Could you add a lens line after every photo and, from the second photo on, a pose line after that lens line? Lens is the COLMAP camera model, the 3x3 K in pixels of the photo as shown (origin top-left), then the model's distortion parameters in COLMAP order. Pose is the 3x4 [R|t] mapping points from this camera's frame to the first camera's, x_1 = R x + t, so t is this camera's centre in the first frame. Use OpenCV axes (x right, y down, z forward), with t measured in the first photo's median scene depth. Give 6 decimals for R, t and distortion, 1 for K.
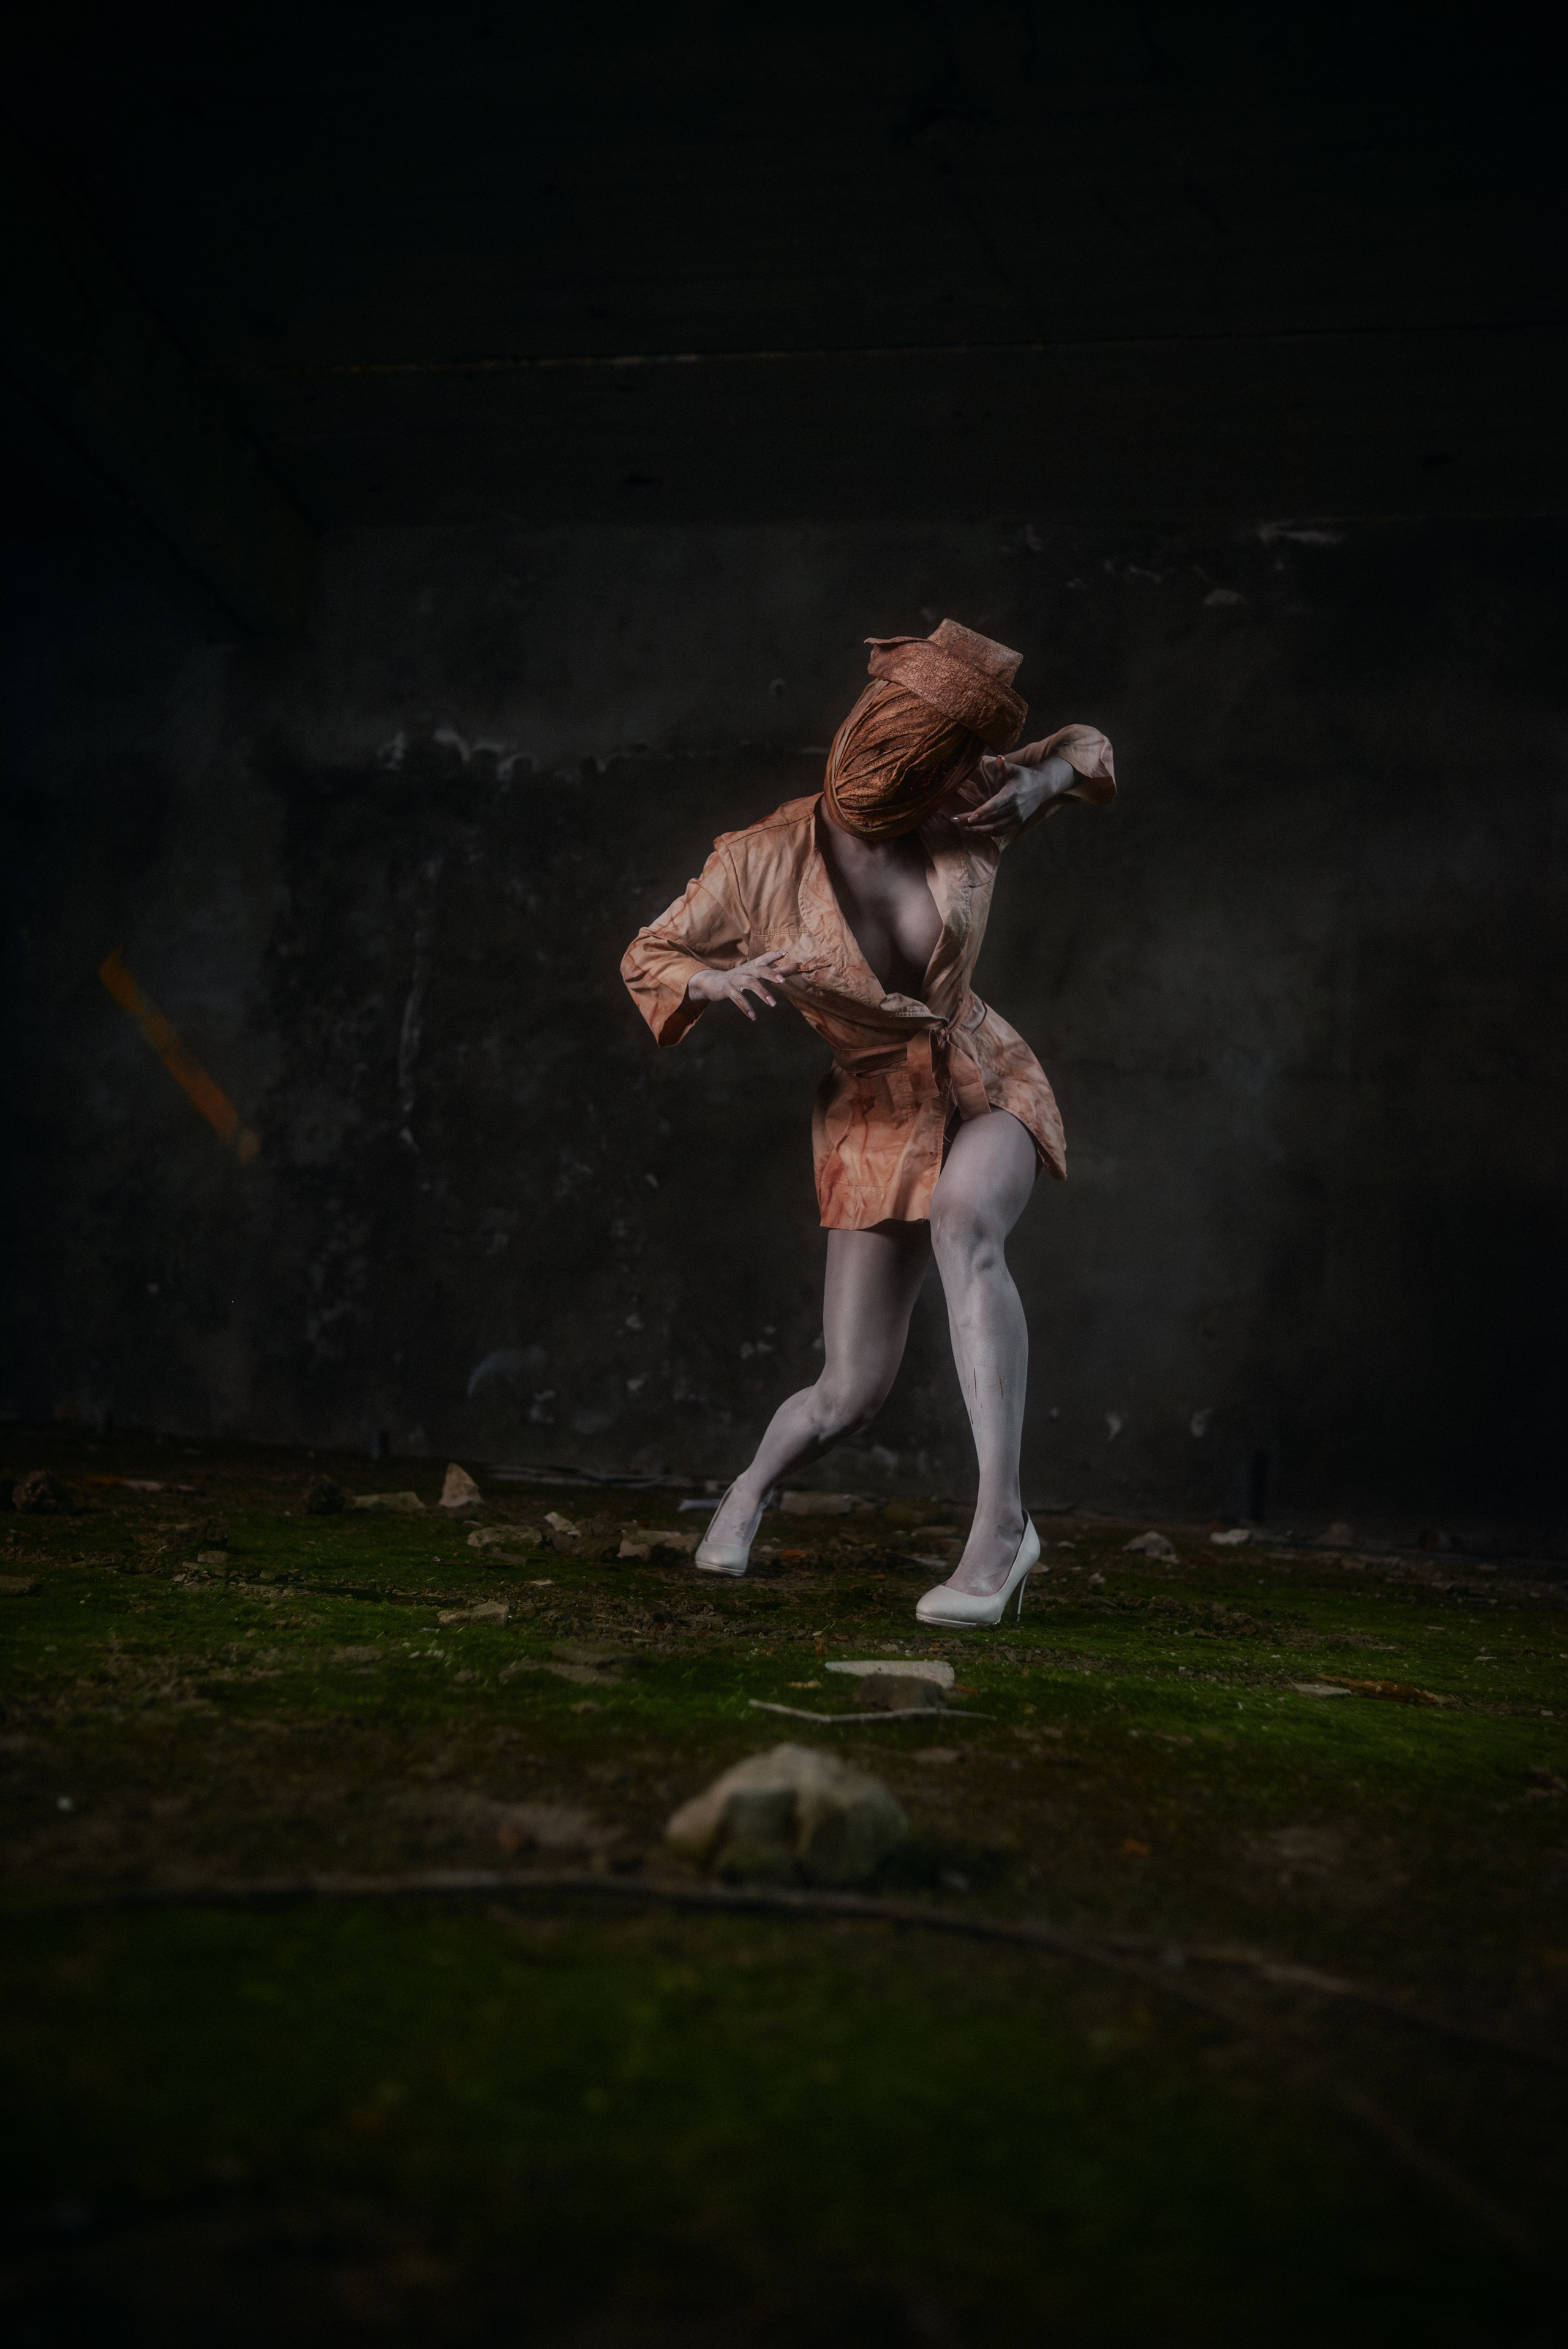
lens RADIAL K [[1586.7, 0, 784.3], [0, 1586.7, 1176.8], [0, 0, 1]] dist [-0.045294, 0.077965]
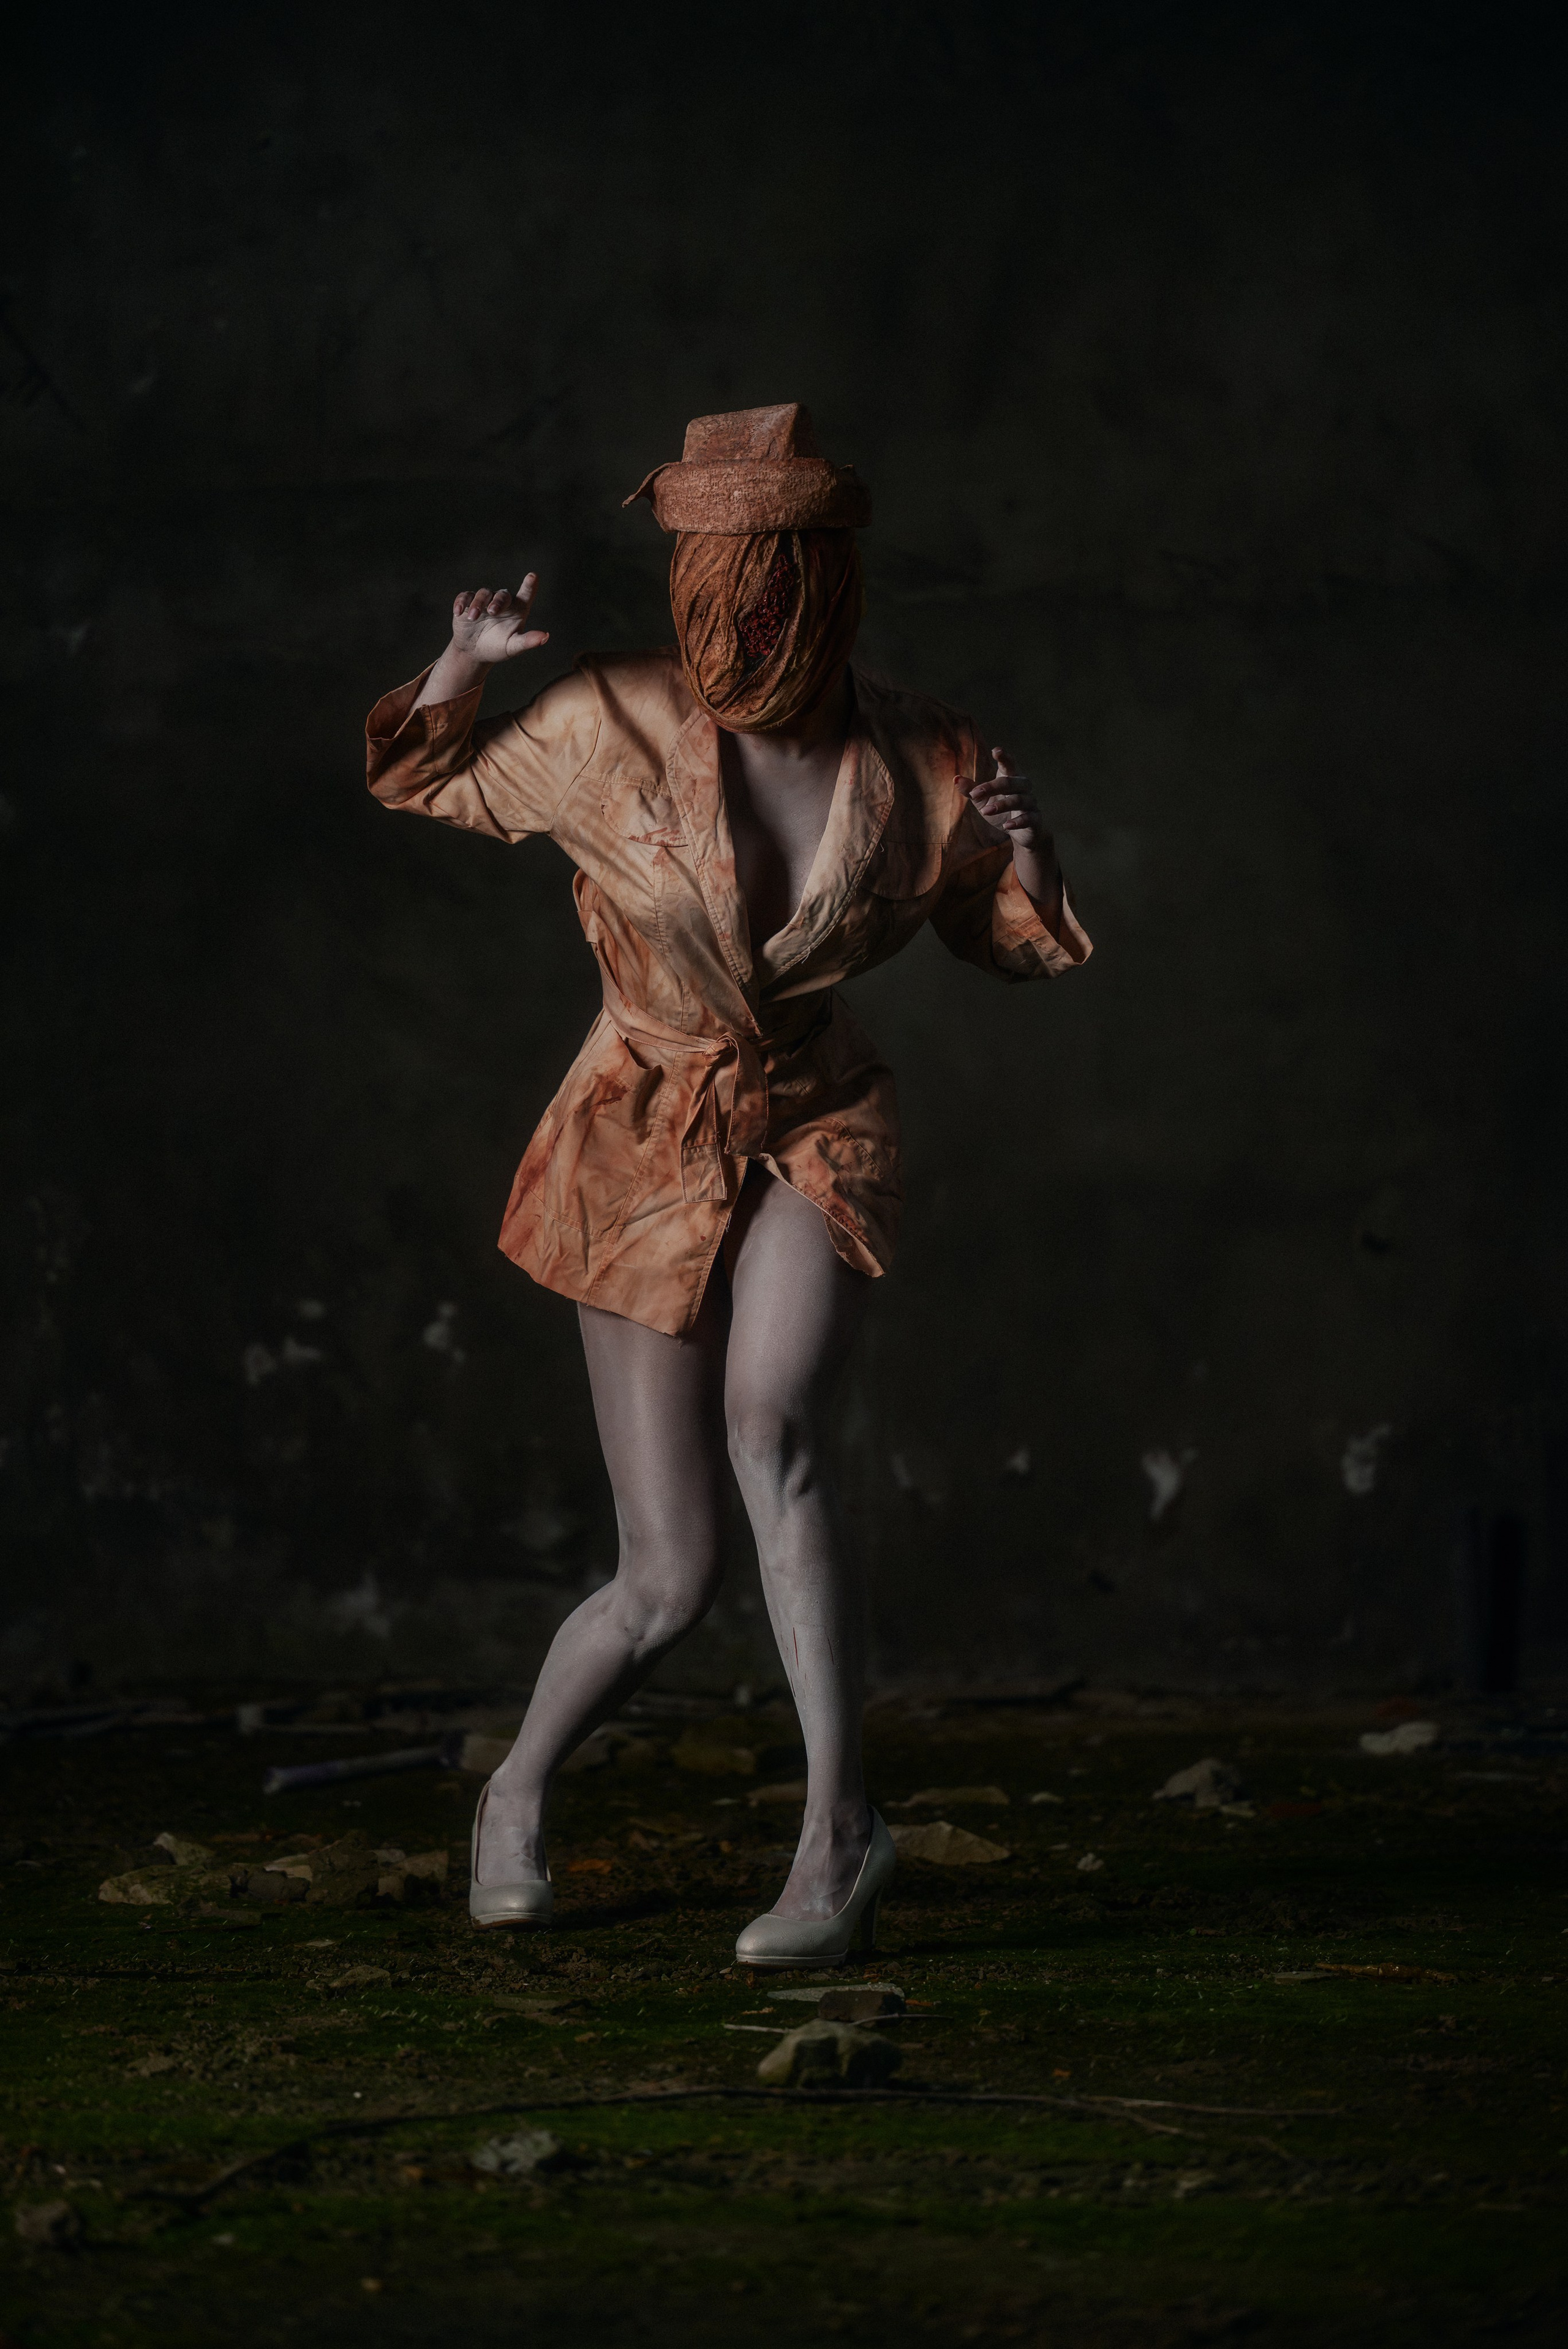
lens RADIAL K [[7168.0, 0, 758.7], [0, 7168.0, 1265.0], [0, 0, 1]] dist [-0.092351, 0.000000]
pose [[0.989352, -0.077073, 0.123460, -0.134925], [0.055793, 0.984312, 0.167383, -0.237781], [-0.134423, -0.158712, 0.978131, -0.885638]]
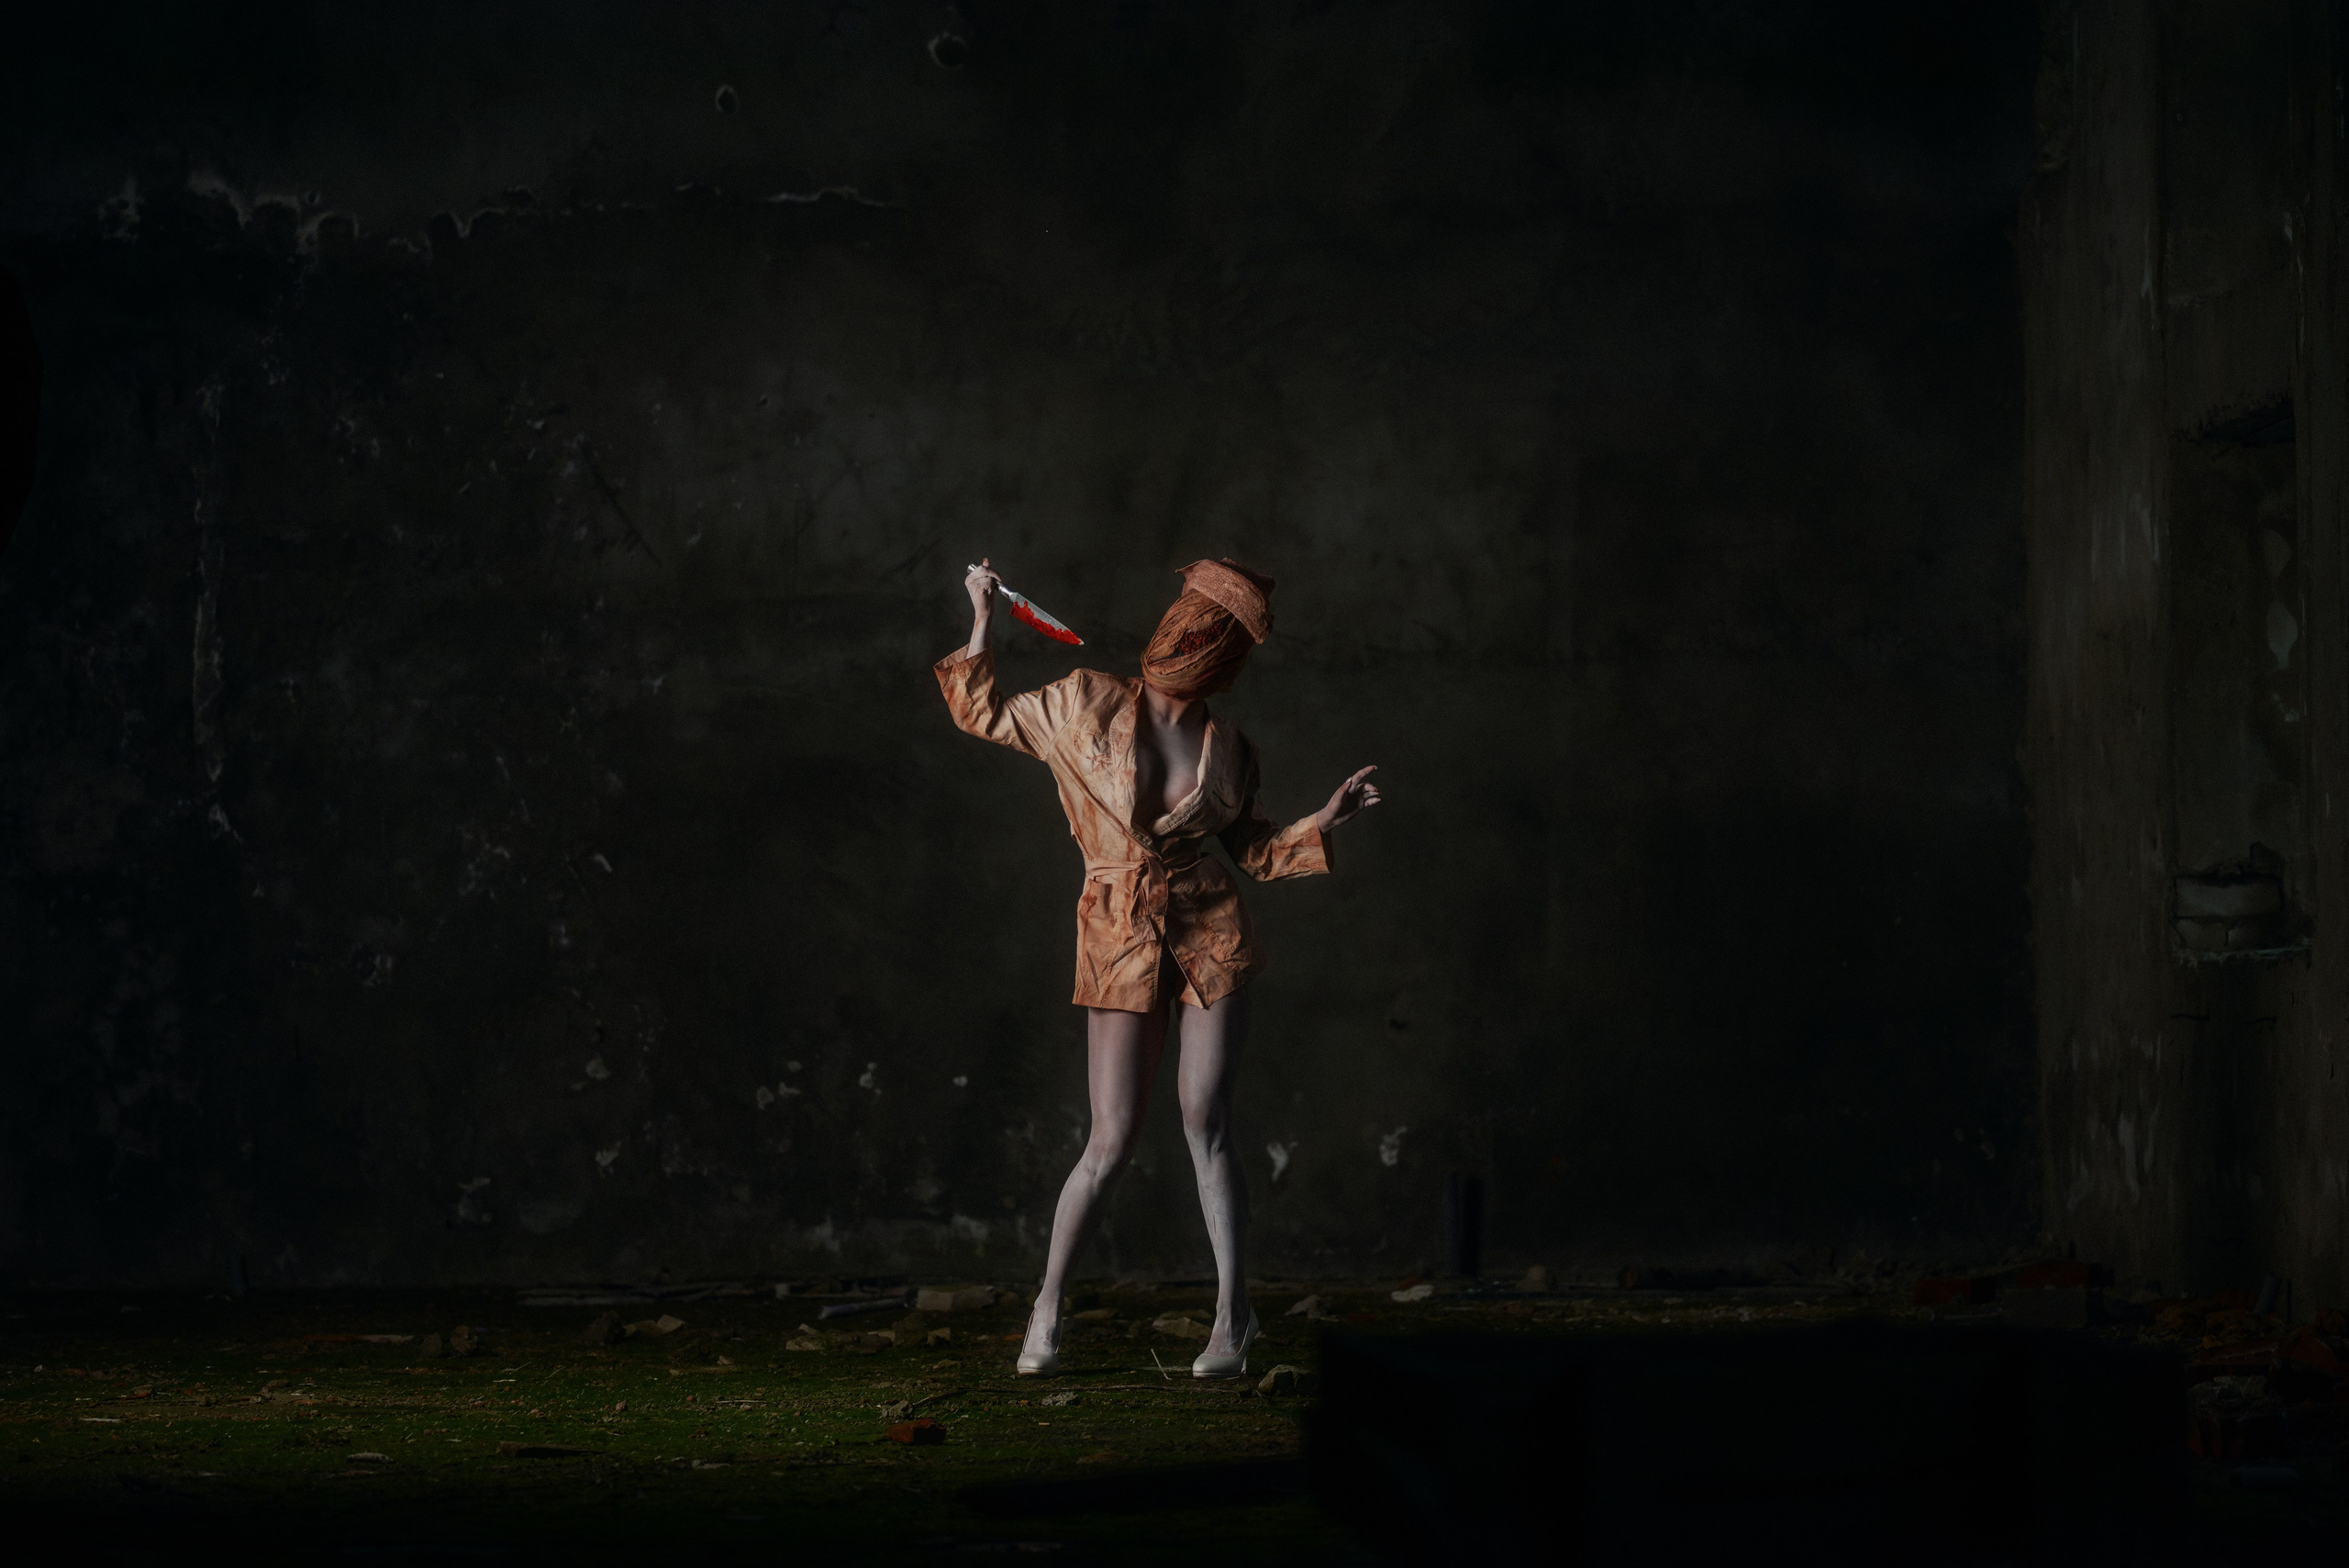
lens RADIAL K [[6916.8, 0, 1181.9], [0, 6916.8, 798.1], [0, 0, 1]] dist [-0.031901, 0.000000]
pose [[0.980528, -0.078568, 0.179975, -0.431260], [0.053938, 0.988980, 0.137875, -0.489256], [-0.188824, -0.125482, 0.973961, -2.260905]]
